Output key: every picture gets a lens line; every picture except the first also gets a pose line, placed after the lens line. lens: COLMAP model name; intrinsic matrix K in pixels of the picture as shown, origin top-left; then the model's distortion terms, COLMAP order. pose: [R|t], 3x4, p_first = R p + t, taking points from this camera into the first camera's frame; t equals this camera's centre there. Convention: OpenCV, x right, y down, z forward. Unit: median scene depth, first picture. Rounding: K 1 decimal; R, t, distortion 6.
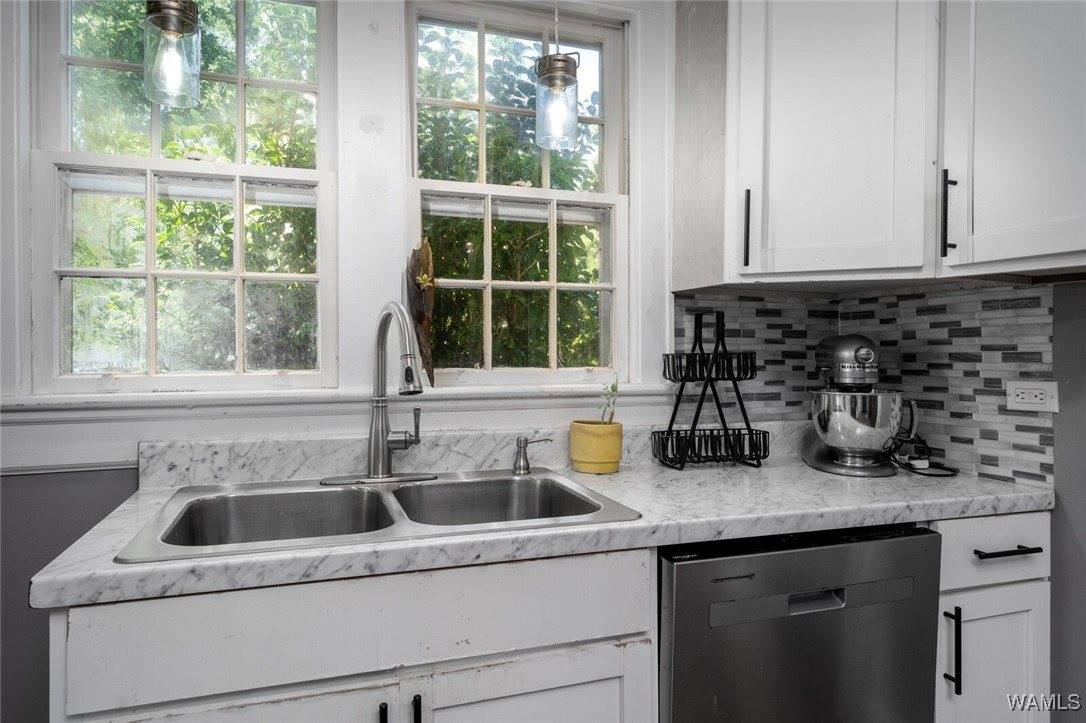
lens RADIAL K [[703.8, 0, 543.0], [0, 703.8, 361.5], [0, 0, 1]] dist [-0.052269, -0.000125]
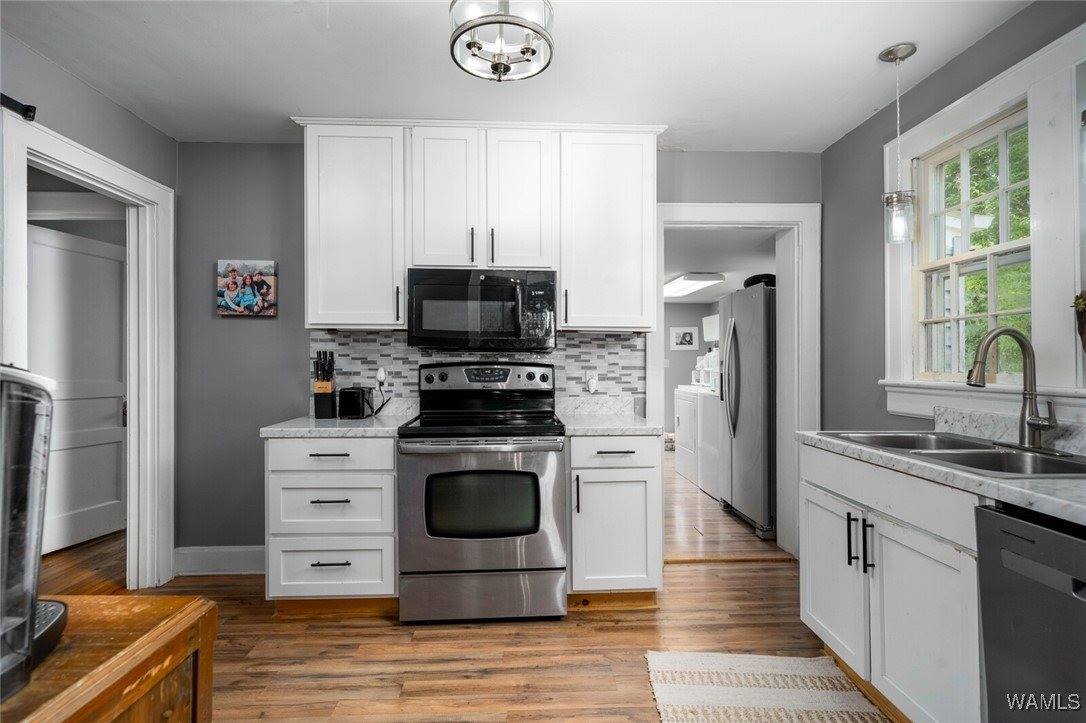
lens RADIAL K [[519.6, 0, 543.0], [0, 519.6, 361.5], [0, 0, 1]] dist [-0.000581, -0.000195]
pose [[-0.285119, 0.001867, -0.958490, 1.023714], [-0.015025, 0.999867, 0.006417, -0.005650], [0.958374, 0.016231, -0.285053, 0.298307]]
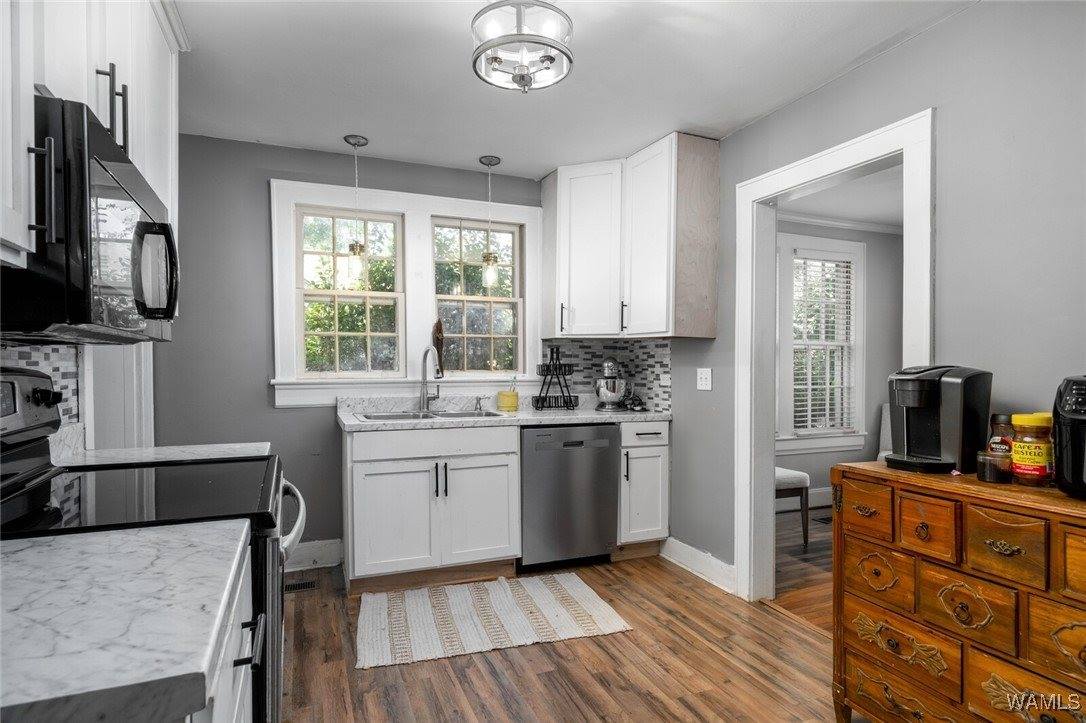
lens RADIAL K [[622.8, 0, 542.6], [0, 622.8, 370.4], [0, 0, 1]] dist [0.000006, -0.000051]
pose [[0.998316, 0.000422, 0.058007, 0.073097], [-0.000156, 0.999989, -0.004592, 0.021072], [-0.058009, 0.004575, 0.998306, -1.293233]]
